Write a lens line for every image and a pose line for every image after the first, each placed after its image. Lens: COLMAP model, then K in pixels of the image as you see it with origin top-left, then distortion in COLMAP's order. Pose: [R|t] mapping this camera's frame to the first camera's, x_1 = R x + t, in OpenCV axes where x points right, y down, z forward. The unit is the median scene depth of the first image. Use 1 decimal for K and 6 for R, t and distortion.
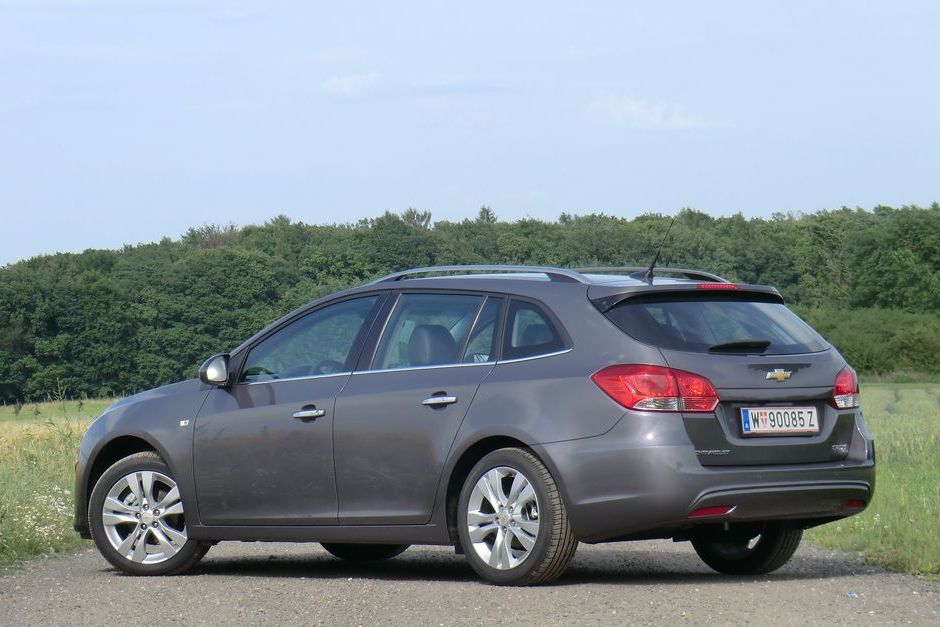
lens RADIAL K [[3486.1, 0, 470.0], [0, 3486.1, 313.5], [0, 0, 1]] dist [0.779199, -0.643734]
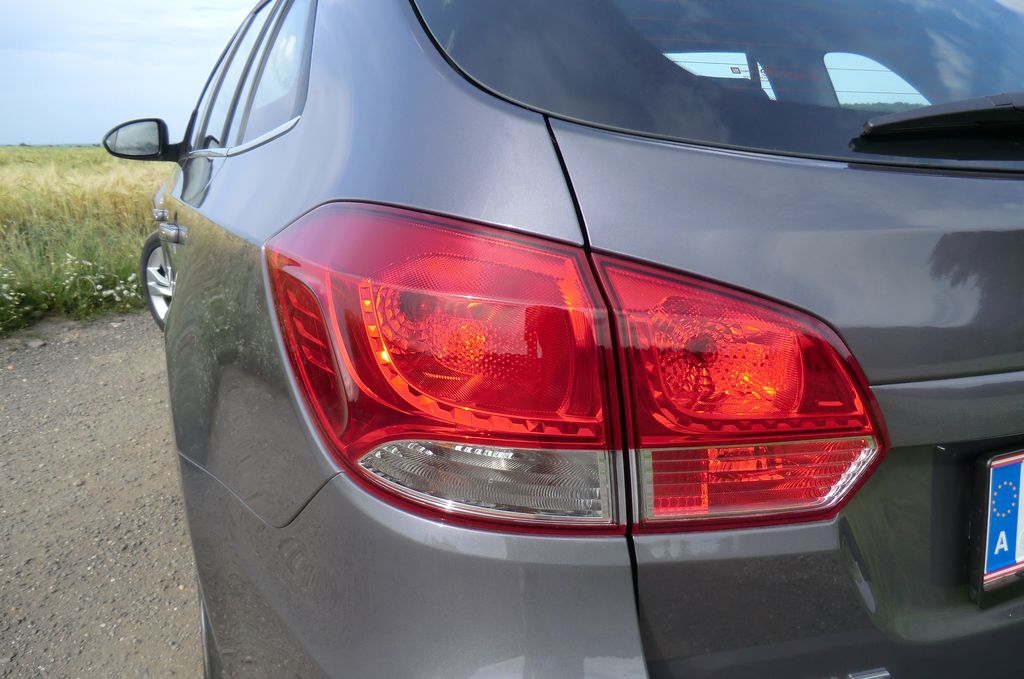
lens RADIAL K [[723.3, 0, 515.0], [0, 723.3, 321.5], [0, 0, 1]] dist [-0.062198, 0.084127]
pose [[0.951439, 0.110359, -0.287376, 0.062177], [-0.028103, 0.960771, 0.275917, 0.009365], [0.306552, -0.254442, 0.917216, 0.945289]]
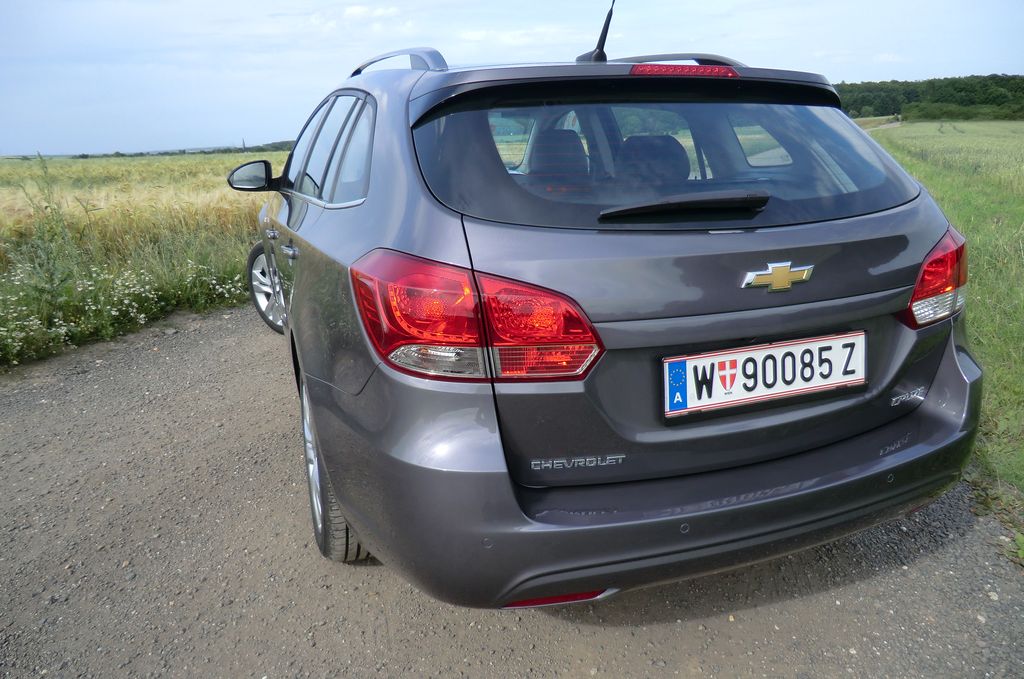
lens RADIAL K [[723.3, 0, 515.0], [0, 723.3, 321.5], [0, 0, 1]] dist [-0.062198, 0.084127]
pose [[0.920447, 0.103637, -0.376876, 0.091969], [0.009173, 0.958215, 0.285903, -0.002969], [0.390759, -0.266616, 0.881035, 0.903790]]
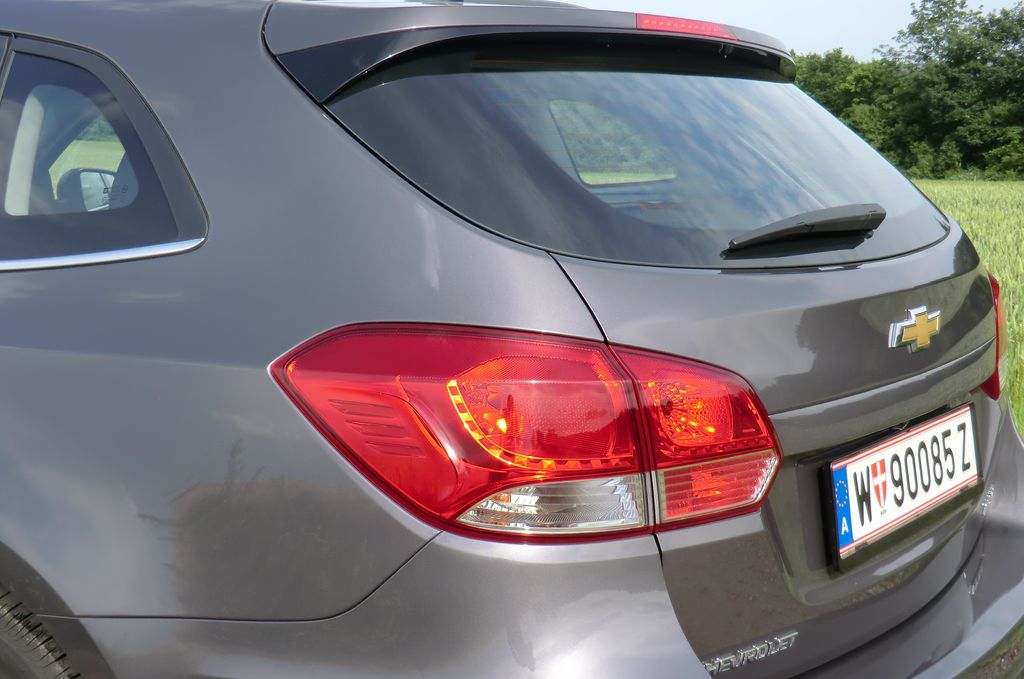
lens RADIAL K [[1452.3, 0, 512.0], [0, 1452.3, 339.5], [0, 0, 1]] dist [0.013617, 0.036306]
pose [[0.983720, -0.014596, 0.179113, 0.032186], [-0.013879, 0.987549, 0.156700, -0.000264], [-0.179170, -0.156635, 0.971269, 0.883822]]
